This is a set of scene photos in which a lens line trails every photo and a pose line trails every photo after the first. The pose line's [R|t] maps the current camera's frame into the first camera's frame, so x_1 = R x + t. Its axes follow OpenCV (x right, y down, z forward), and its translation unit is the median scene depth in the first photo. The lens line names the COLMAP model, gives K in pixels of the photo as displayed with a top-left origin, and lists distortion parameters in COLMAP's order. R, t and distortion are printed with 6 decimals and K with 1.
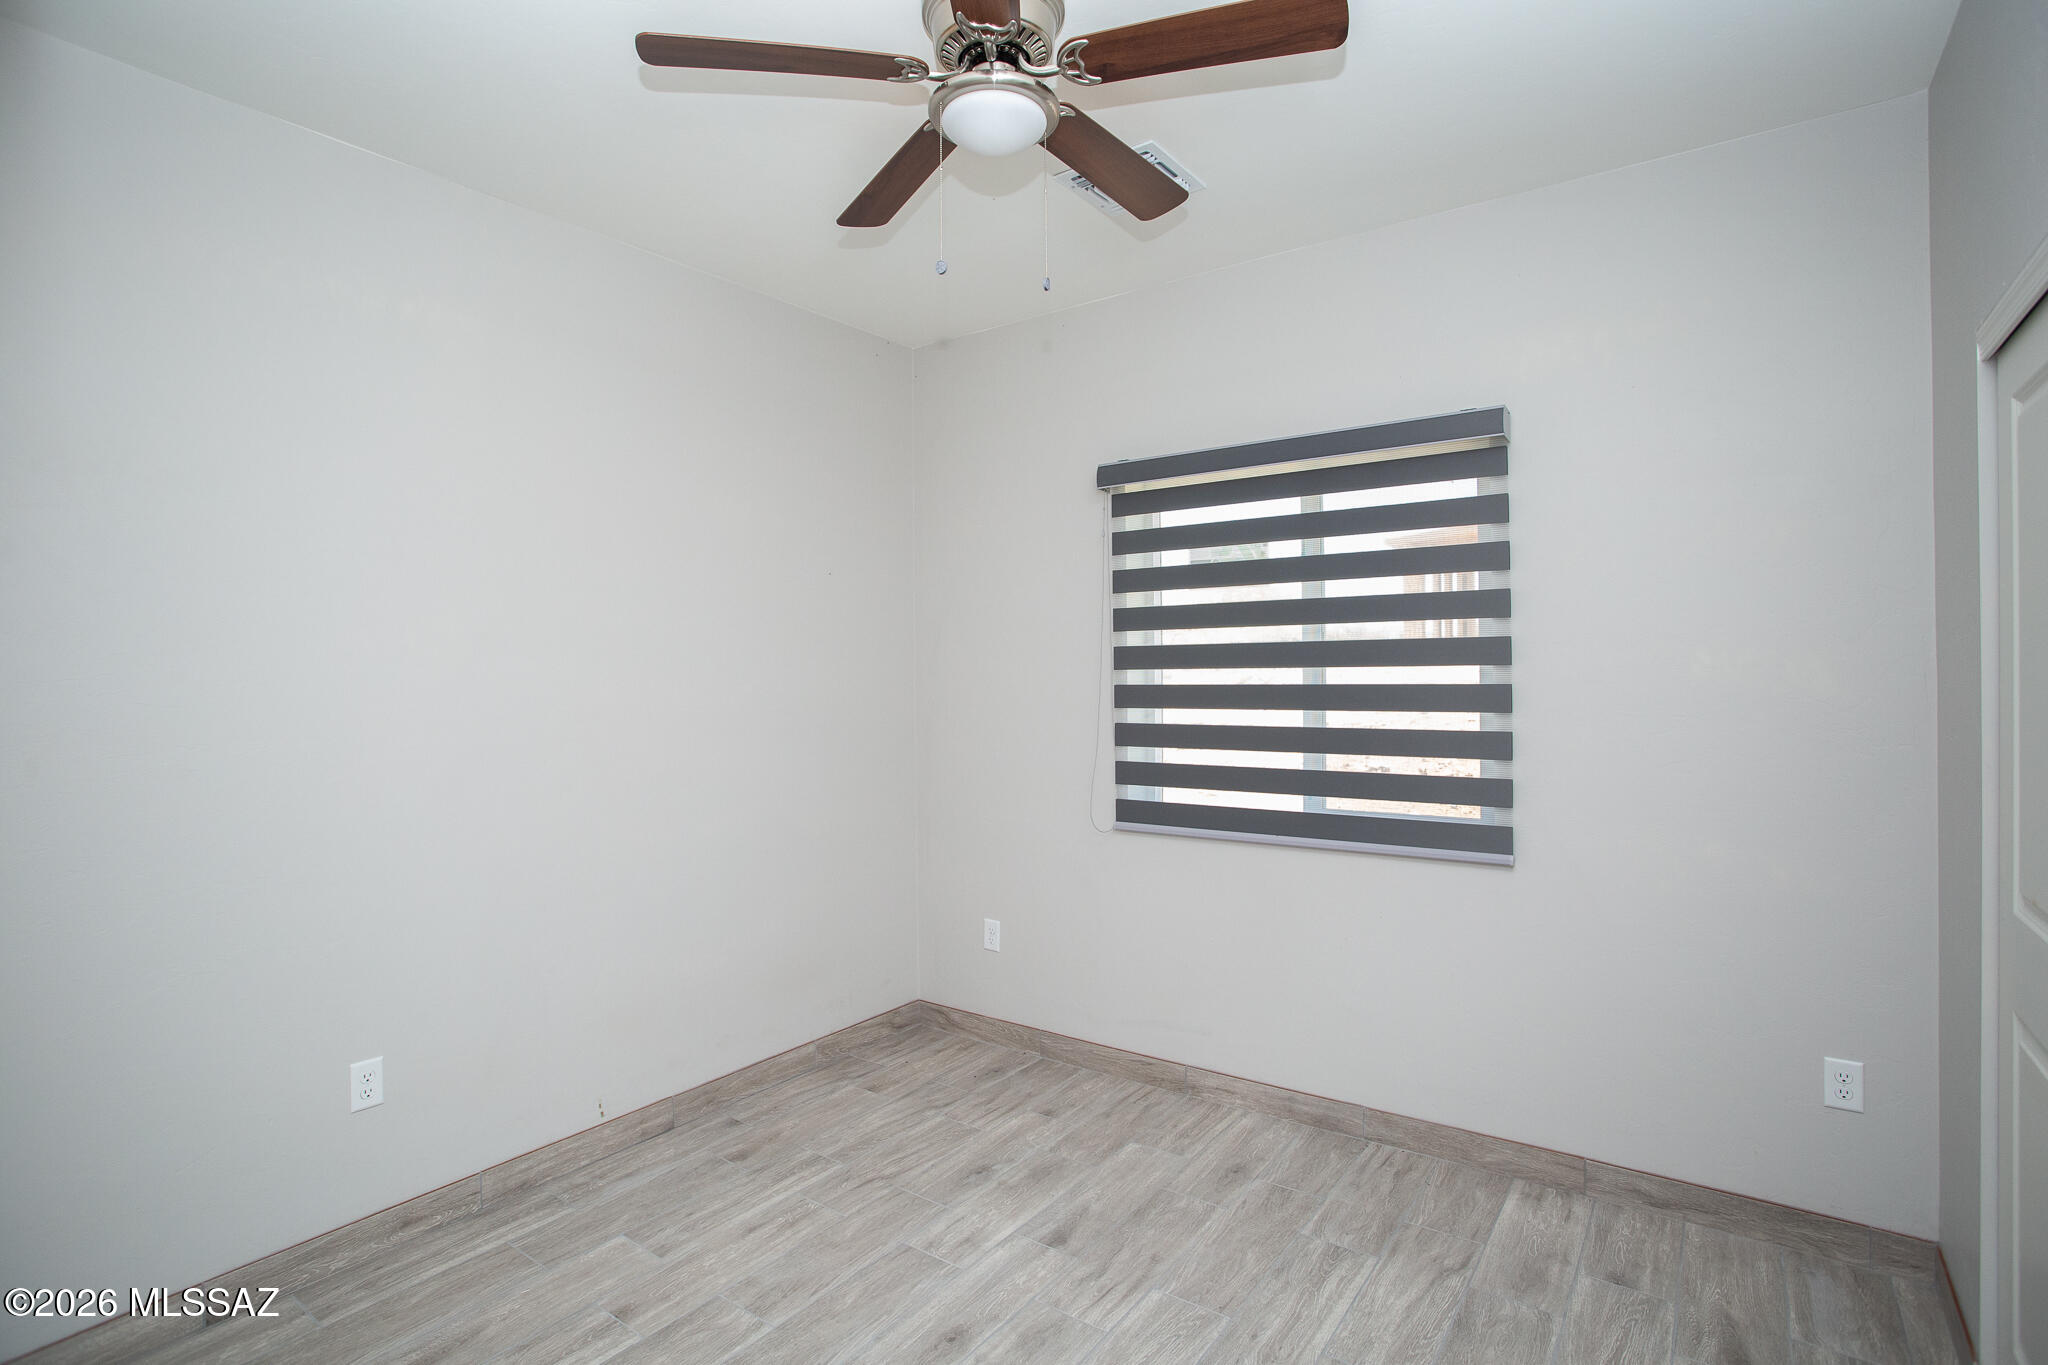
lens RADIAL K [[992.7, 0, 1016.7], [0, 992.7, 683.9], [0, 0, 1]] dist [-0.062271, 0.022879]
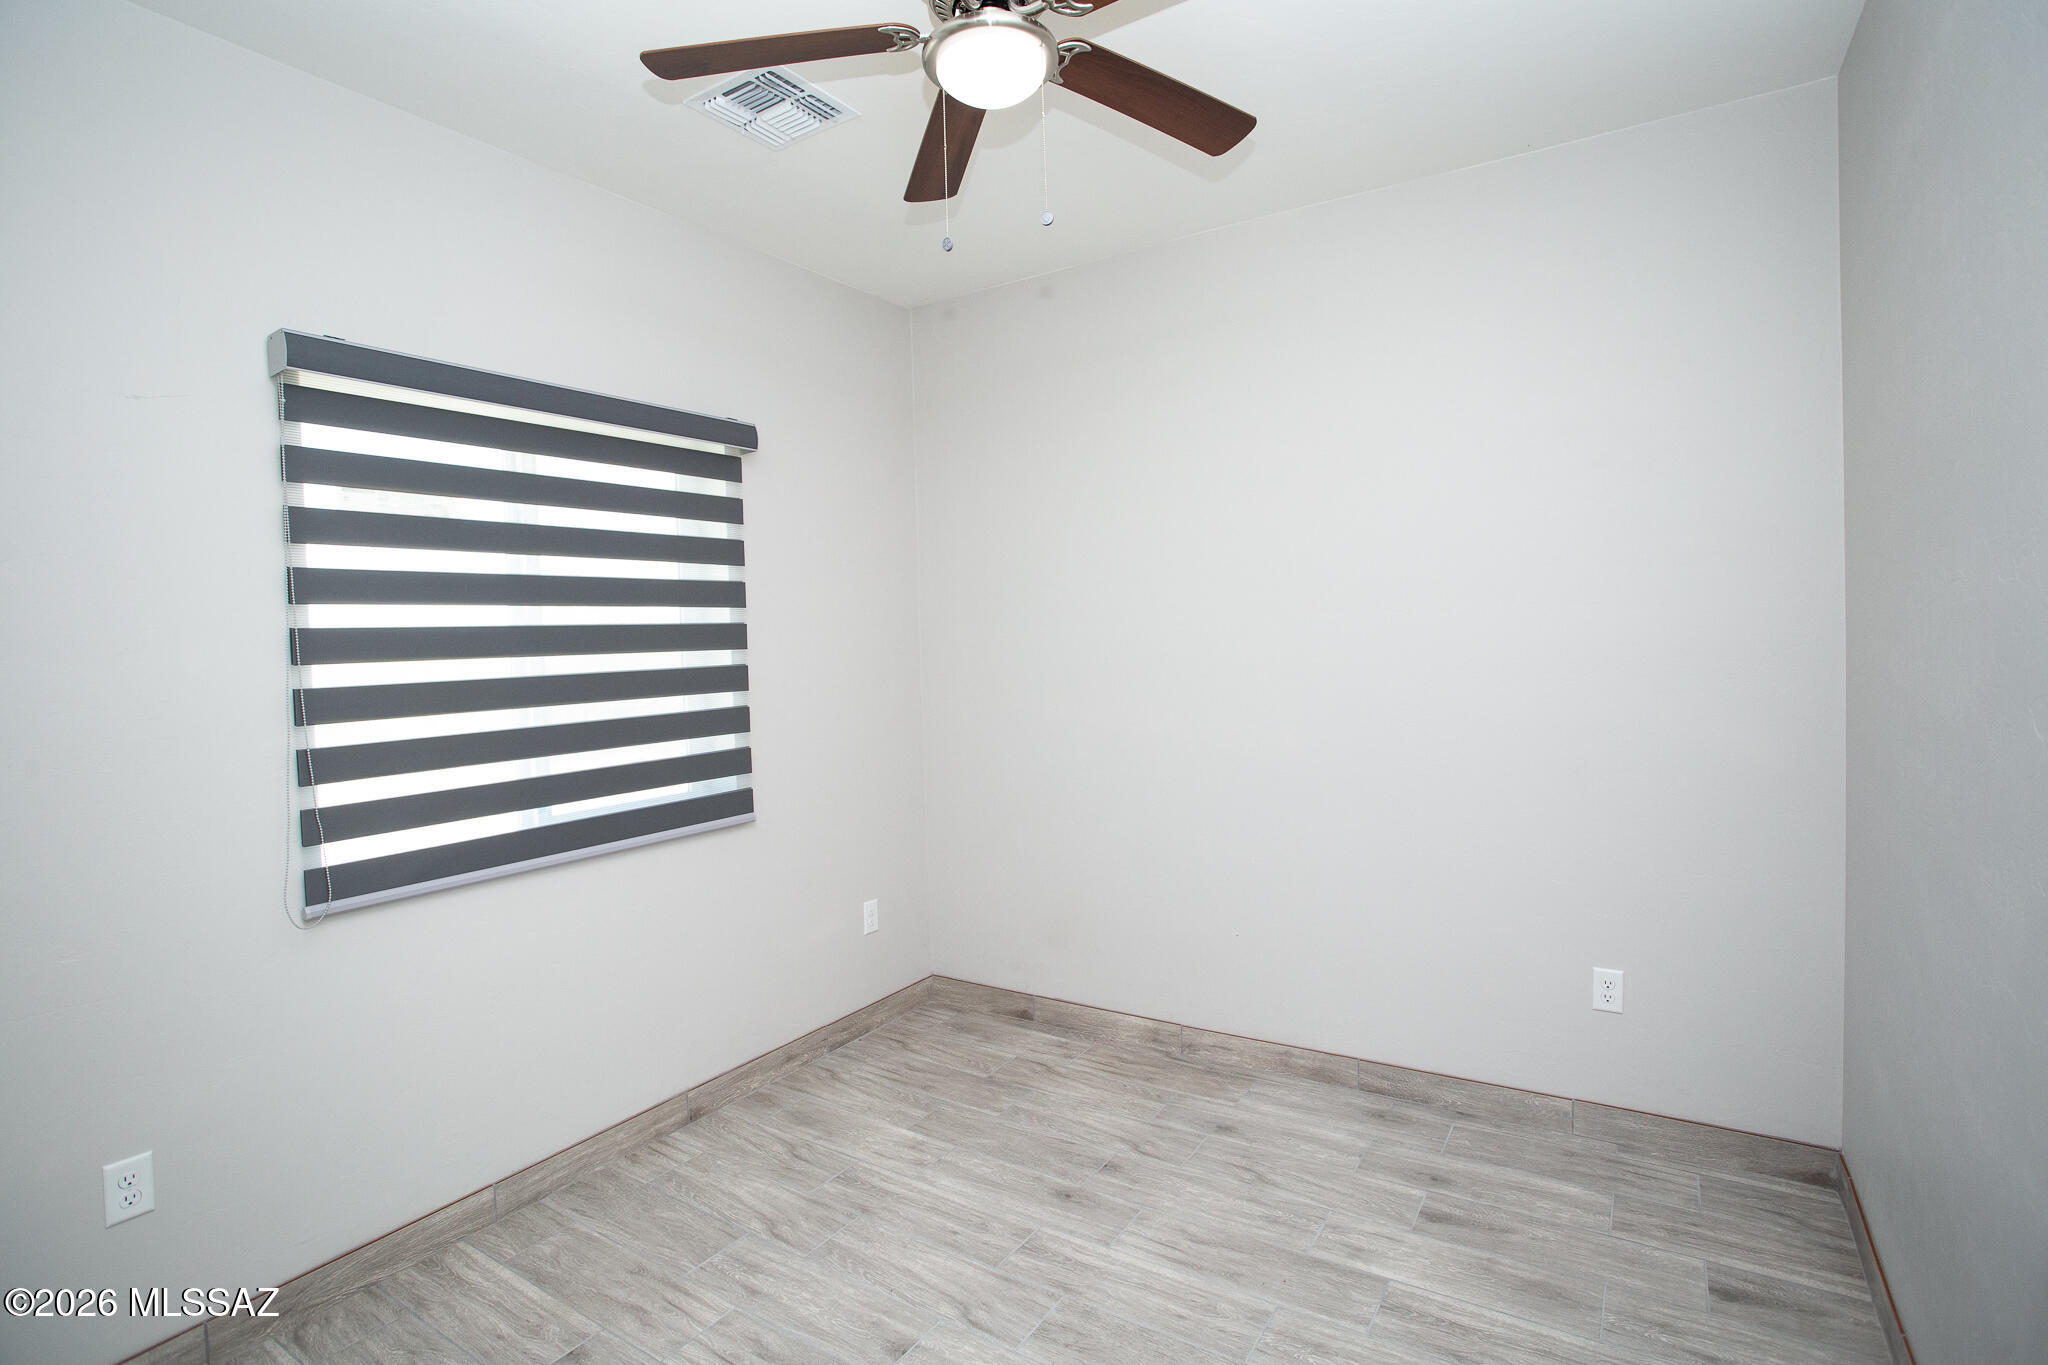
lens RADIAL K [[992.7, 0, 1054.0], [0, 992.7, 688.8], [0, 0, 1]] dist [-0.062271, 0.022879]
pose [[-0.073359, -0.045319, 0.996275, -0.687016], [0.033924, 0.998276, 0.047908, -0.016168], [-0.996728, 0.037312, -0.071695, 0.719609]]
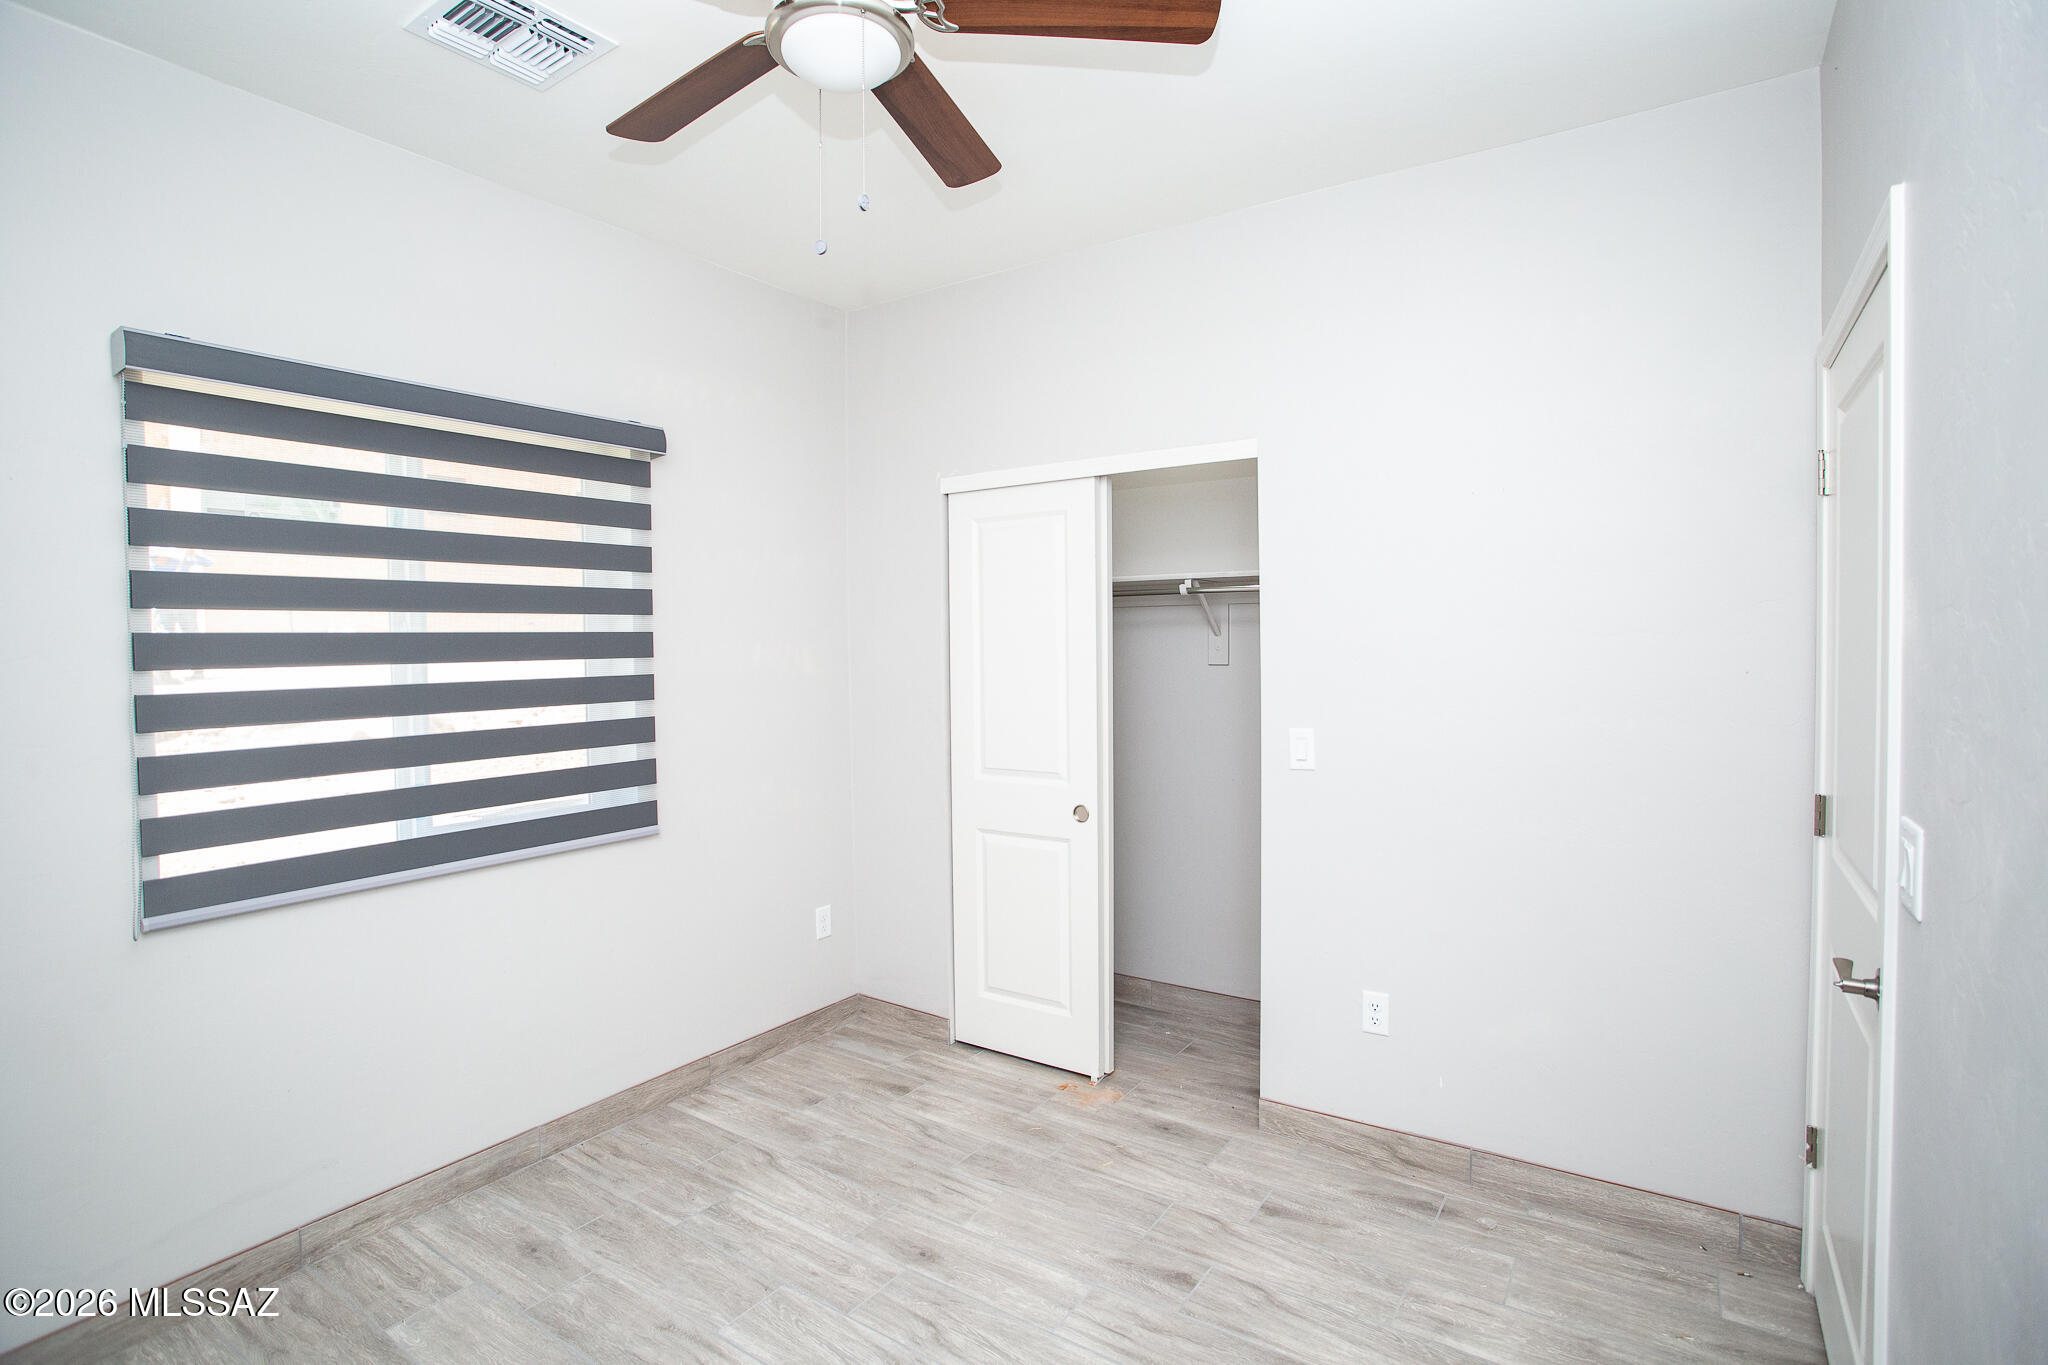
lens RADIAL K [[992.7, 0, 1023.4], [0, 992.7, 684.6], [0, 0, 1]] dist [-0.062271, 0.022879]
pose [[-0.040152, -0.029382, 0.998761, -0.650339], [0.028695, 0.999121, 0.030546, -0.010763], [-0.998781, 0.029886, -0.039274, 0.613583]]
